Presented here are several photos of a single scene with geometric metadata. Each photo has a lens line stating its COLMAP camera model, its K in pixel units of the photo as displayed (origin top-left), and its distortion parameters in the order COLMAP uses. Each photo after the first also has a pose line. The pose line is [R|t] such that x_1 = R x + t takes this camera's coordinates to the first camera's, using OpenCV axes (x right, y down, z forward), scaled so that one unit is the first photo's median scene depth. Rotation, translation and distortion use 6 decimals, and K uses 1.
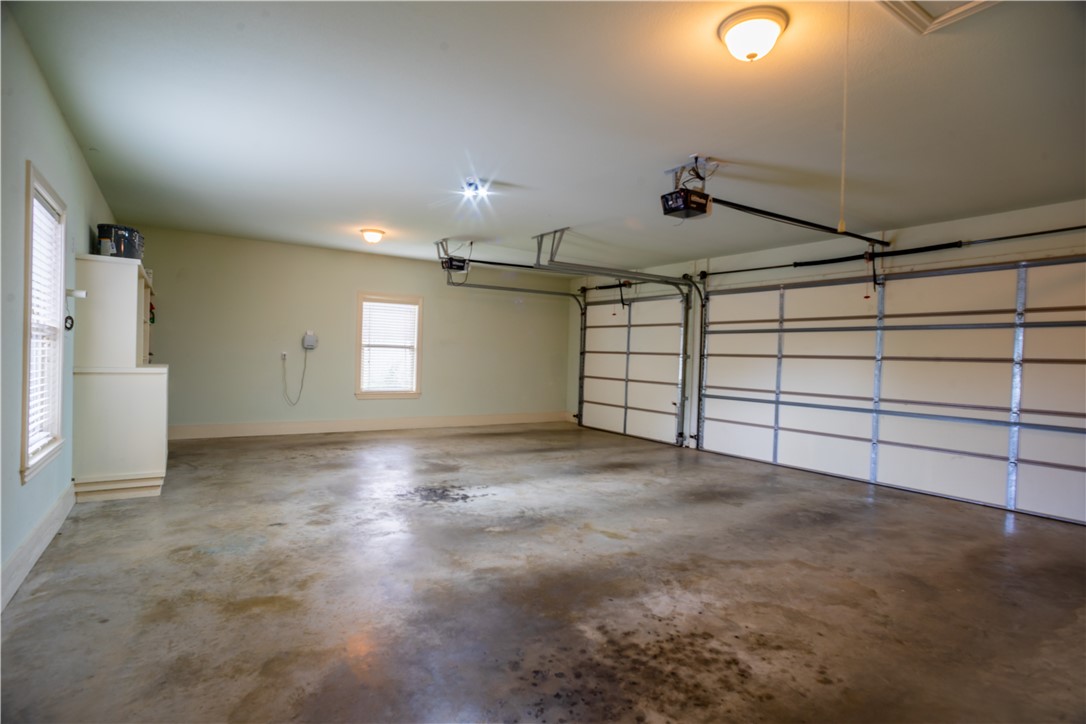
lens RADIAL K [[555.0, 0, 541.4], [0, 555.0, 362.9], [0, 0, 1]] dist [-0.025051, 0.008223]
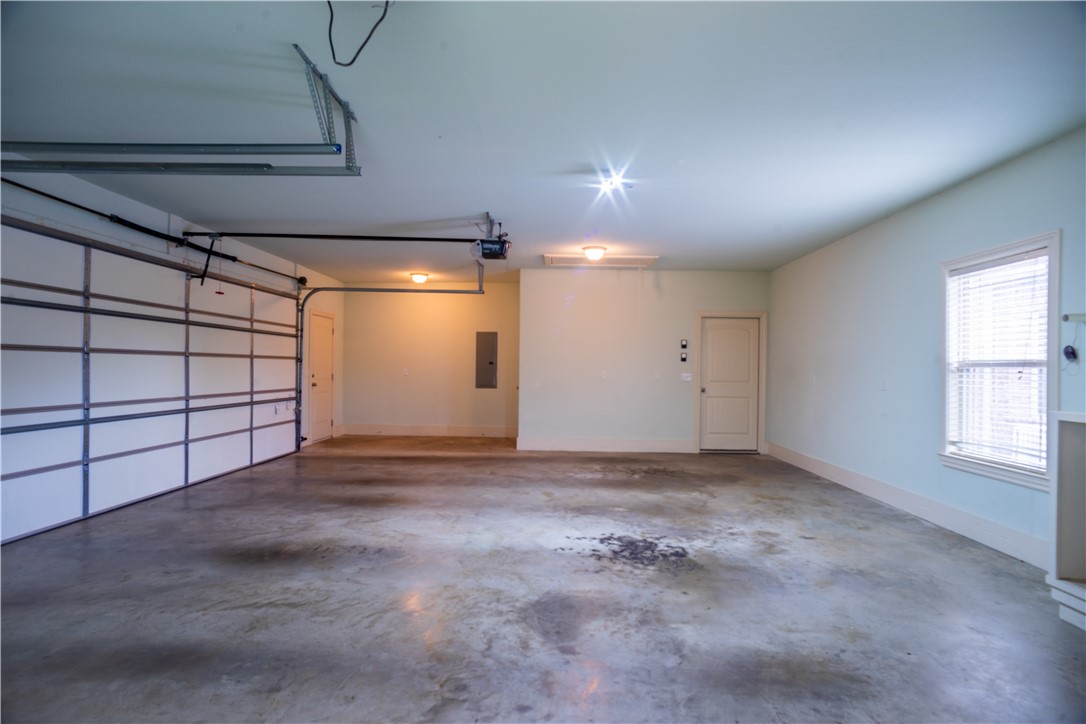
lens RADIAL K [[555.0, 0, 543.7], [0, 555.0, 366.7], [0, 0, 1]] dist [-0.025051, 0.008223]
pose [[-0.813099, -0.039854, 0.580759, -0.552469], [-0.032606, 0.999205, 0.022918, -0.036410], [-0.581211, -0.000302, -0.813753, 1.782201]]
